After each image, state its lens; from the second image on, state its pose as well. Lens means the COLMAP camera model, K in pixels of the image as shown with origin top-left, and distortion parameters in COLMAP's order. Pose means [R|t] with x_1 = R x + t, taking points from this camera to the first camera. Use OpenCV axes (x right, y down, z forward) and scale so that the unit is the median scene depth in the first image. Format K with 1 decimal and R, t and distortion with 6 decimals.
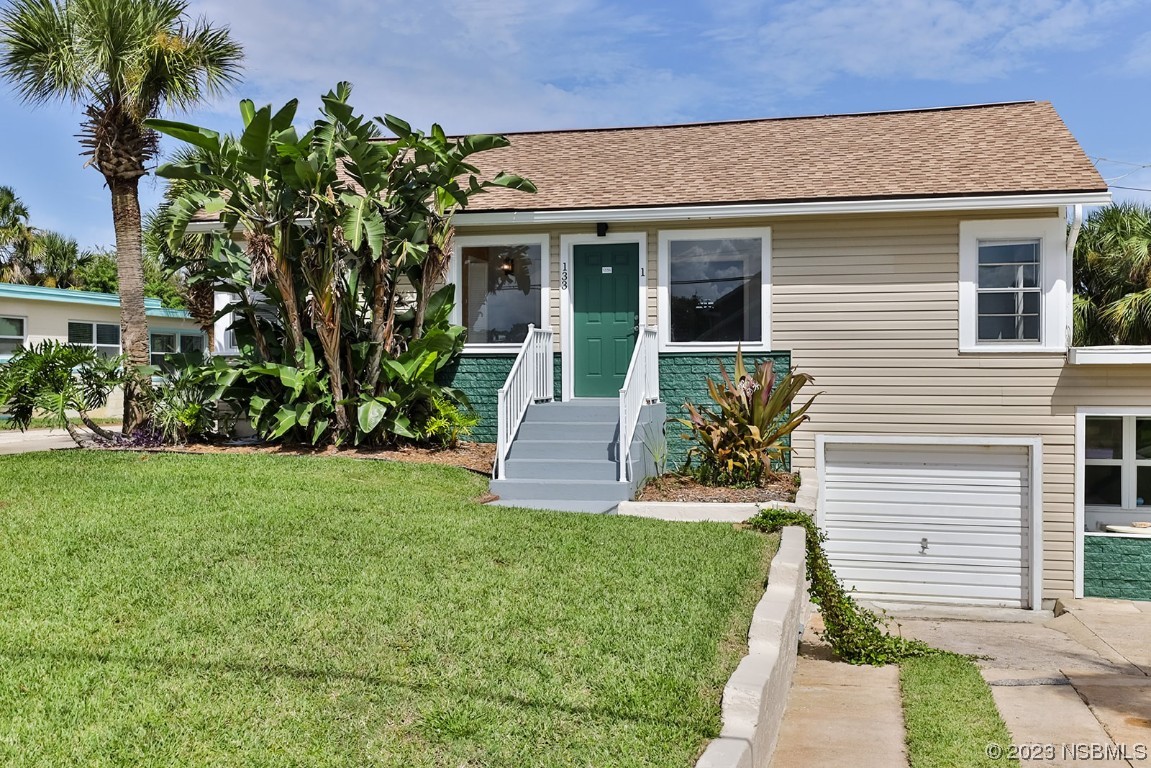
lens RADIAL K [[1262.4, 0, 575.5], [0, 1262.4, 384.0], [0, 0, 1]] dist [0.030243, 0.021202]
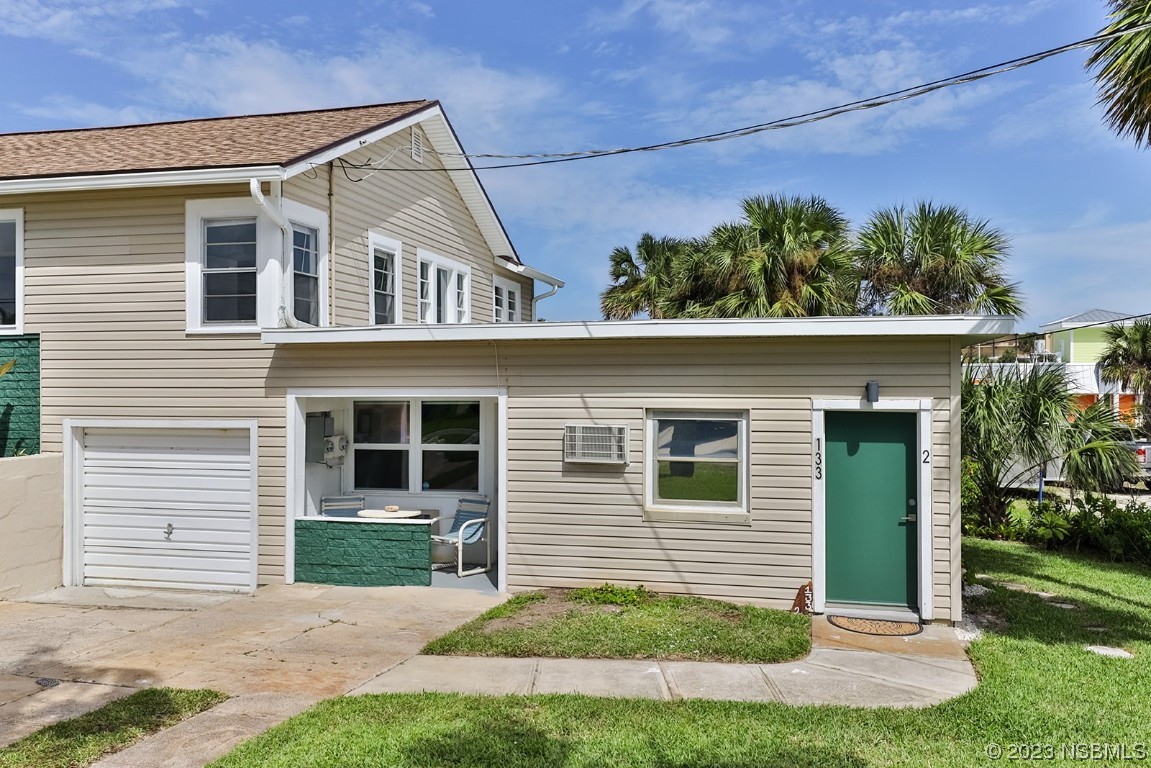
lens RADIAL K [[970.5, 0, 575.5], [0, 970.5, 384.0], [0, 0, 1]] dist [0.097655, -0.121401]
pose [[0.999986, -0.003566, -0.003891, 0.586462], [0.003537, 0.999967, -0.007365, 0.019729], [0.003917, 0.007351, 0.999965, 0.231380]]
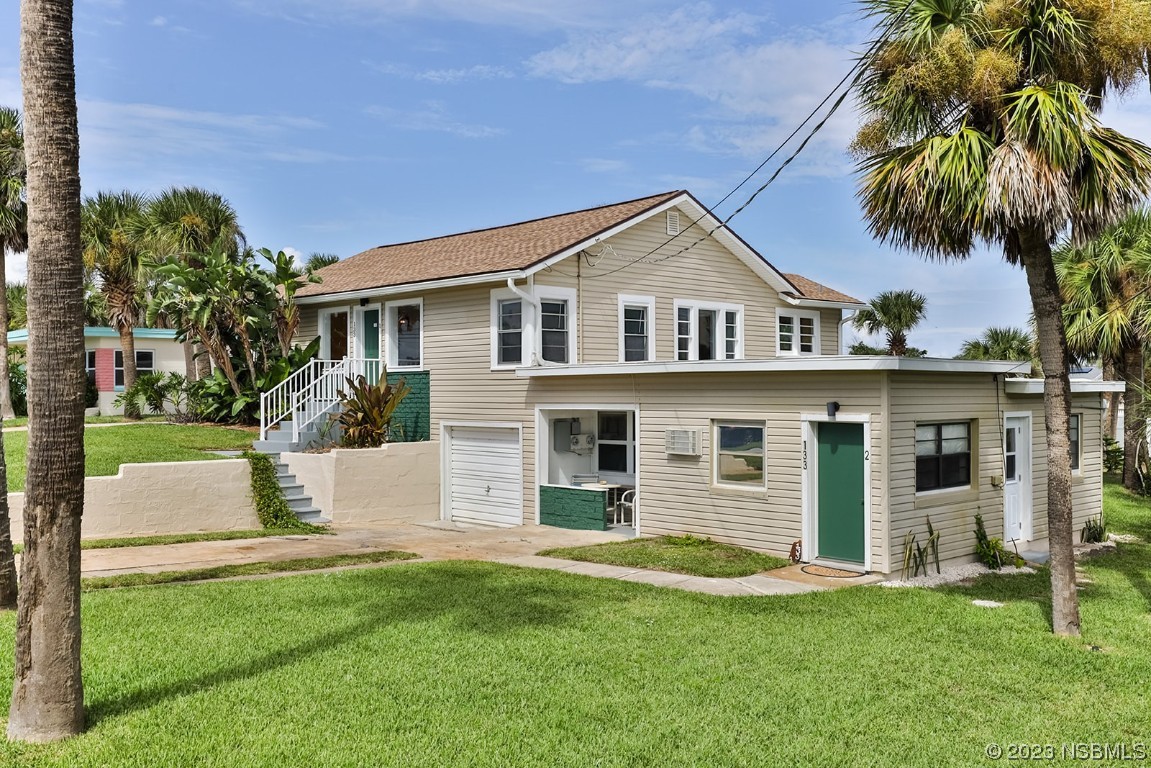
lens RADIAL K [[1078.4, 0, 575.5], [0, 1078.4, 384.0], [0, 0, 1]] dist [0.054140, -0.001941]
pose [[0.838391, -0.009409, -0.544988, 1.104243], [0.003466, 0.999923, -0.011932, 0.009229], [0.545058, 0.008114, 0.838359, -0.092648]]
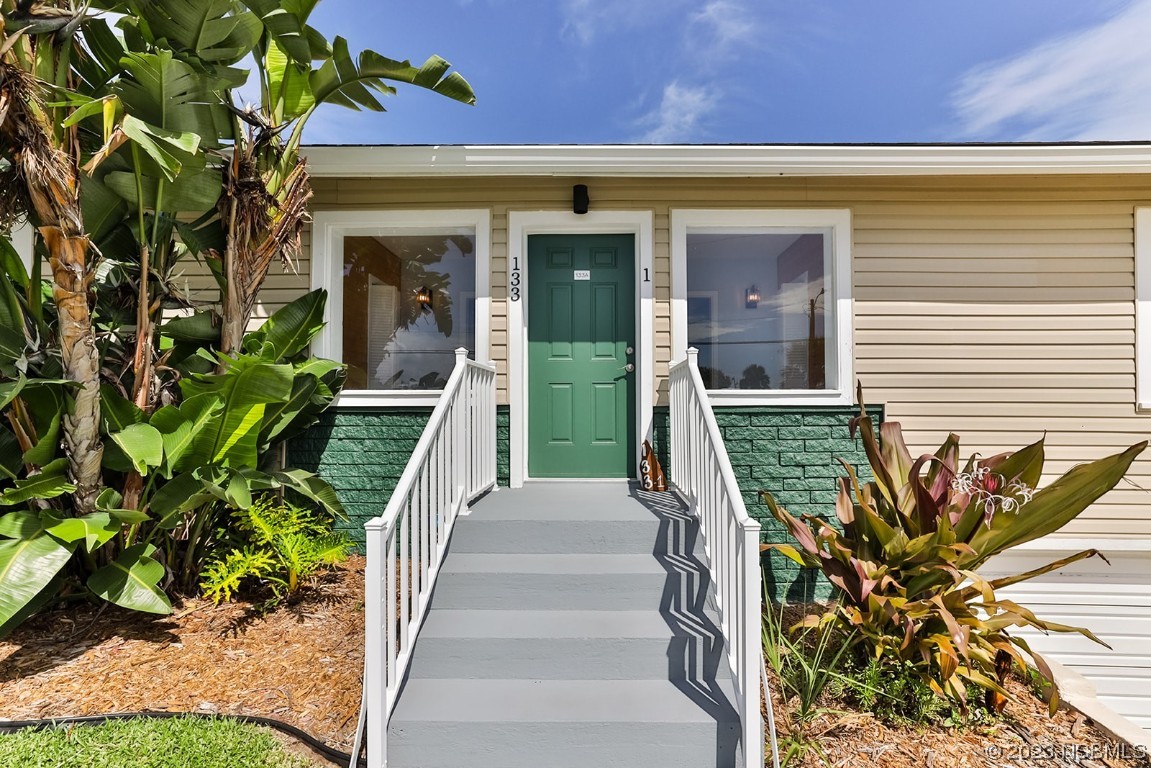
lens RADIAL K [[513.3, 0, 583.6], [0, 513.3, 405.6], [0, 0, 1]] dist [-0.001805, 0.000081]
pose [[0.974792, 0.003198, 0.223093, -0.032633], [0.000302, 0.999877, -0.015651, -0.021850], [-0.223116, 0.015324, 0.974671, 0.779864]]
